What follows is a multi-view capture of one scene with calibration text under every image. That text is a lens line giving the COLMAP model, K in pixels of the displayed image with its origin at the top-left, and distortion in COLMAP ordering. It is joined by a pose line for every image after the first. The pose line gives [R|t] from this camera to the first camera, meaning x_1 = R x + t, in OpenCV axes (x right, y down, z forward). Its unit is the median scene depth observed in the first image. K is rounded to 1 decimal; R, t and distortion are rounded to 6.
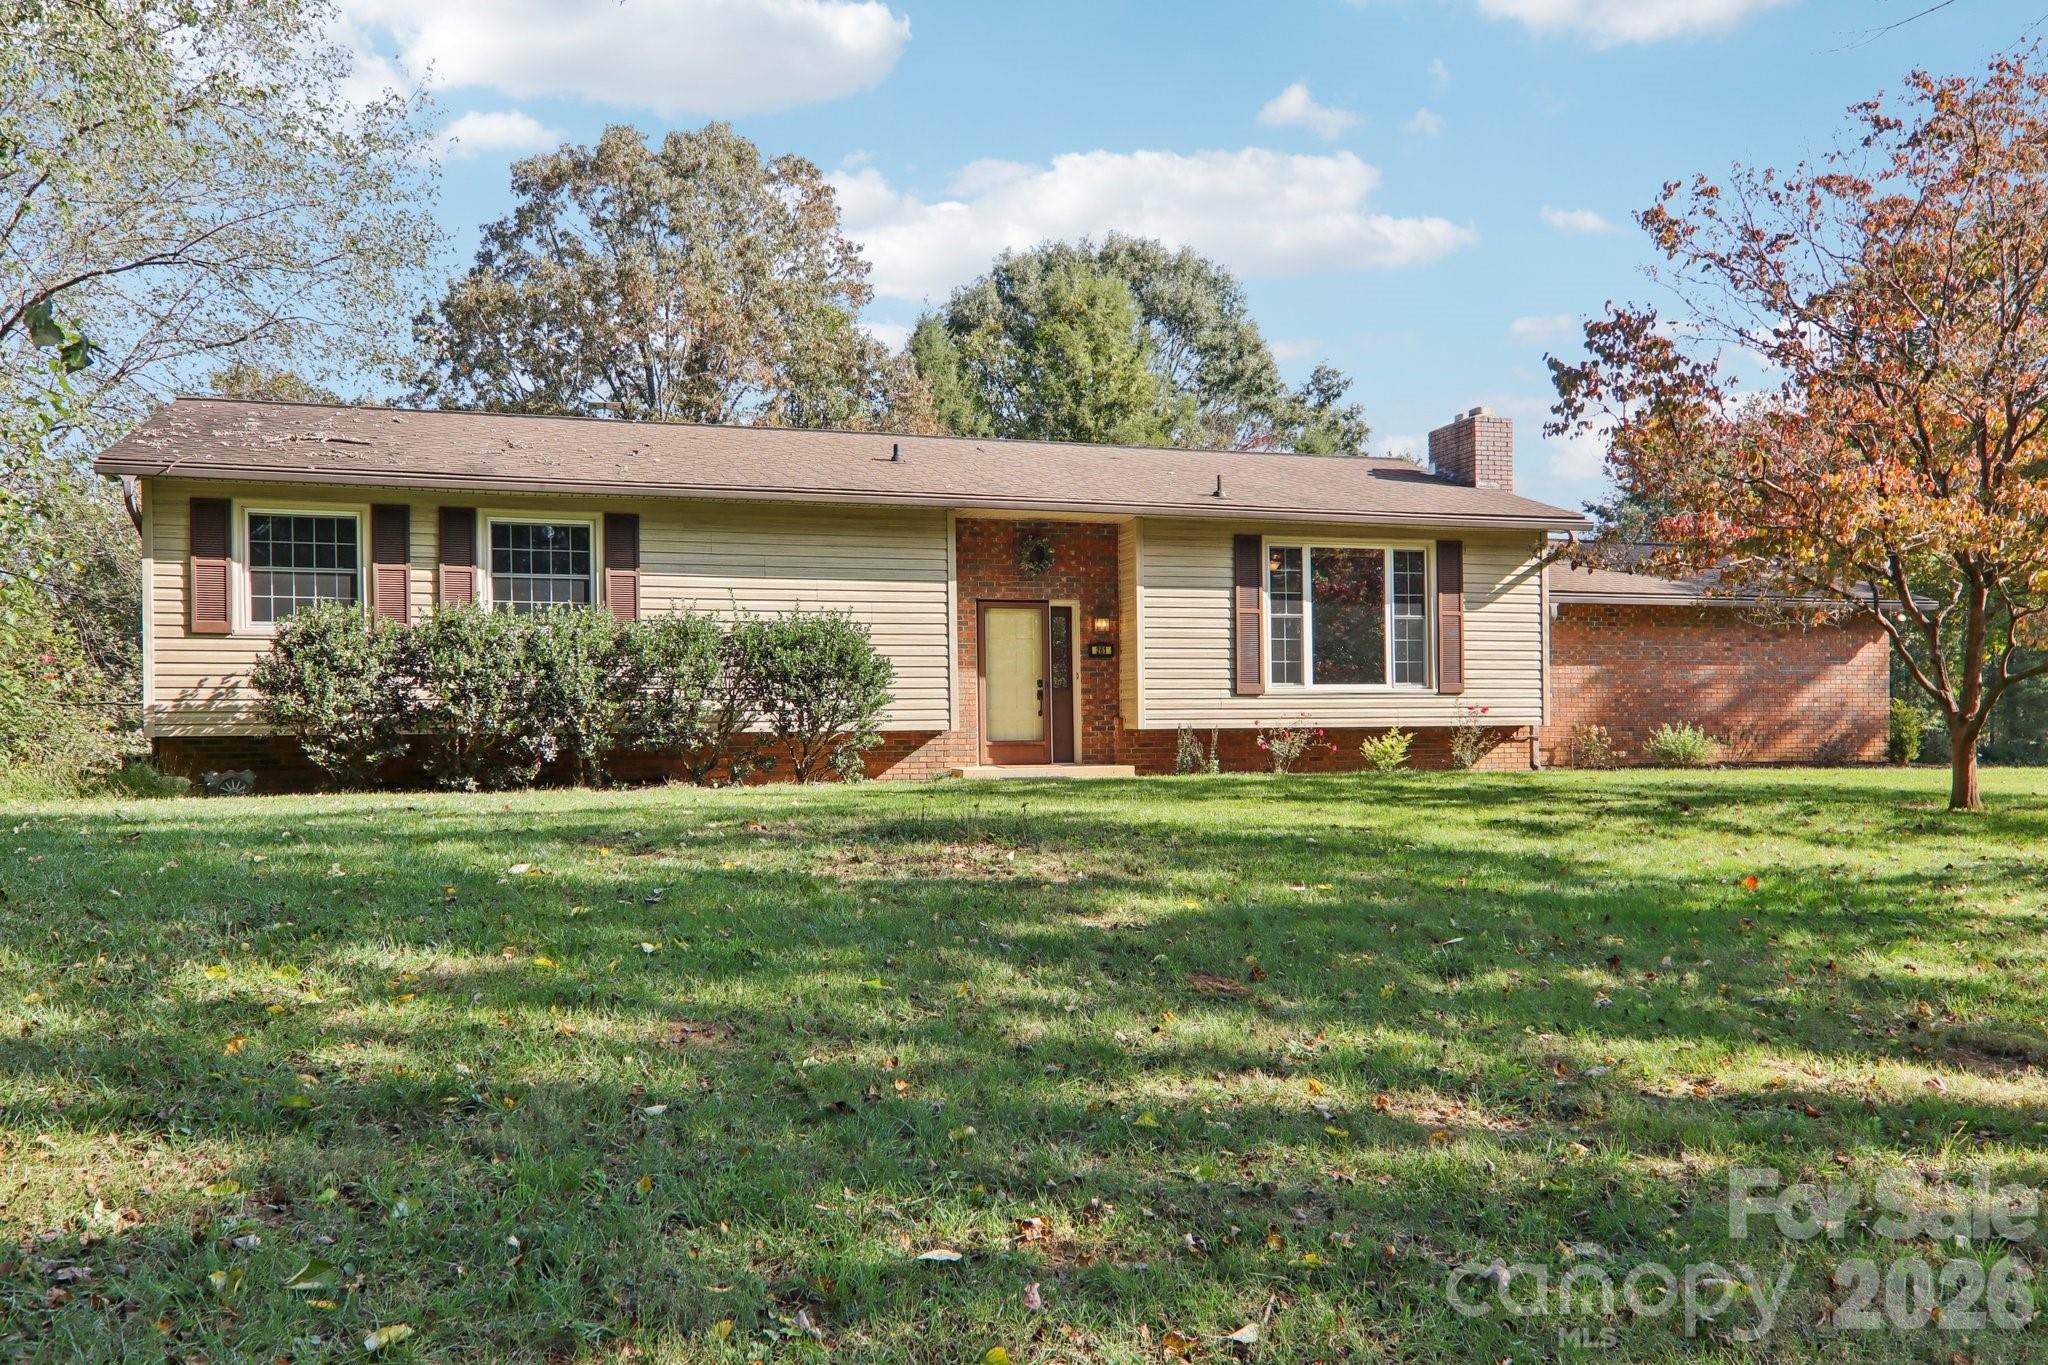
lens RADIAL K [[1602.1, 0, 1024.0], [0, 1602.1, 682.5], [0, 0, 1]] dist [0.029353, -0.000569]
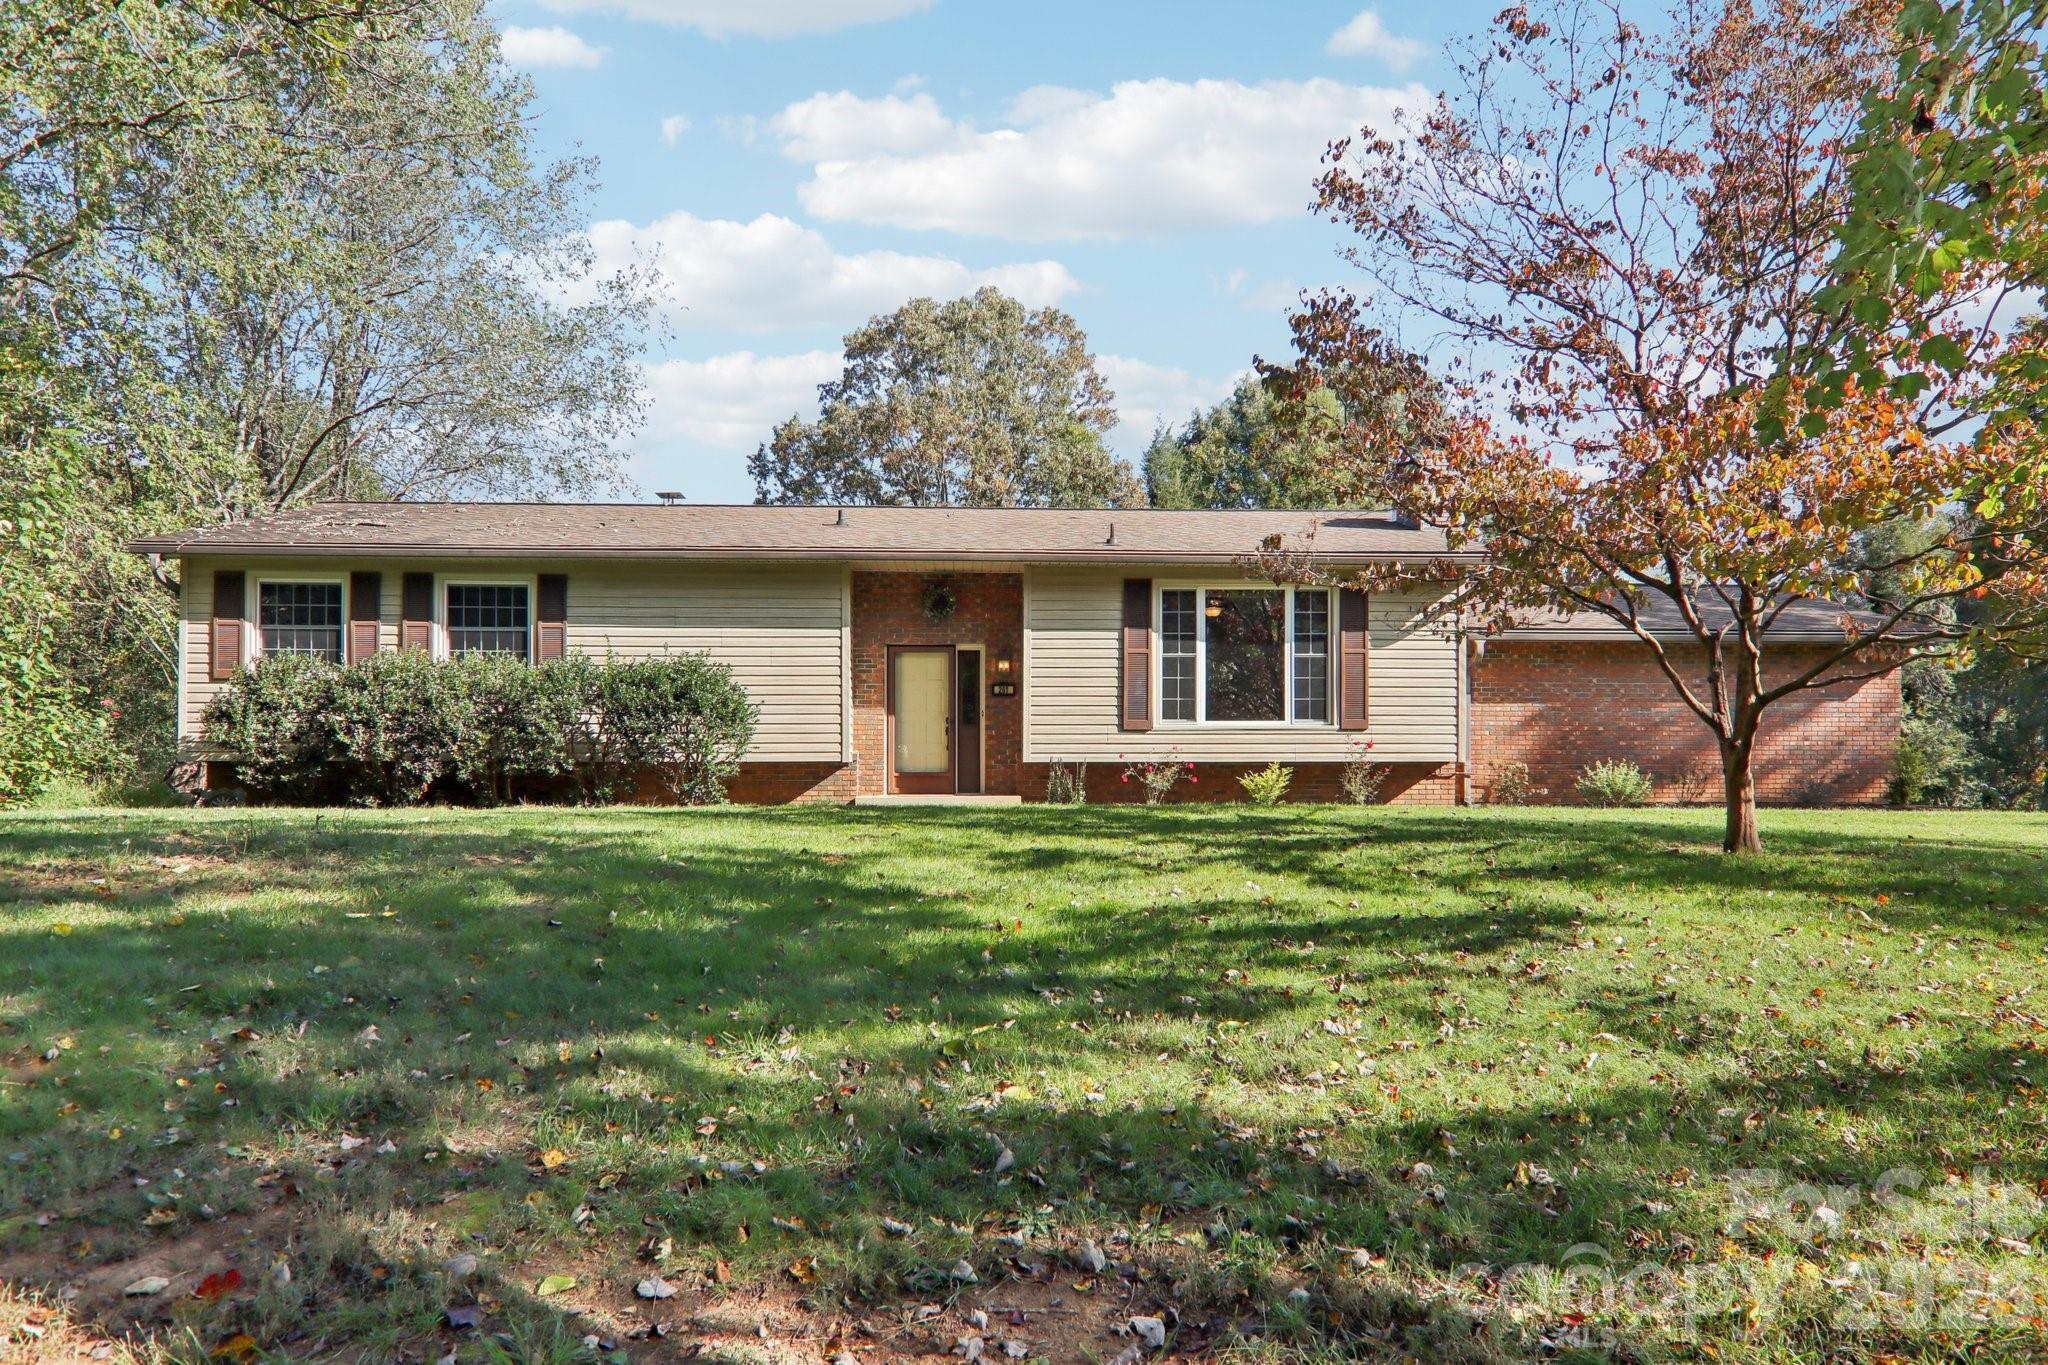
lens RADIAL K [[1234.5, 0, 1027.3], [0, 1234.5, 780.3], [0, 0, 1]] dist [0.004578, 0.000638]
pose [[0.962929, 0.008666, -0.269614, 0.290575], [0.000080, 0.999475, 0.032409, 0.014061], [0.269754, -0.031229, 0.962423, 0.195775]]
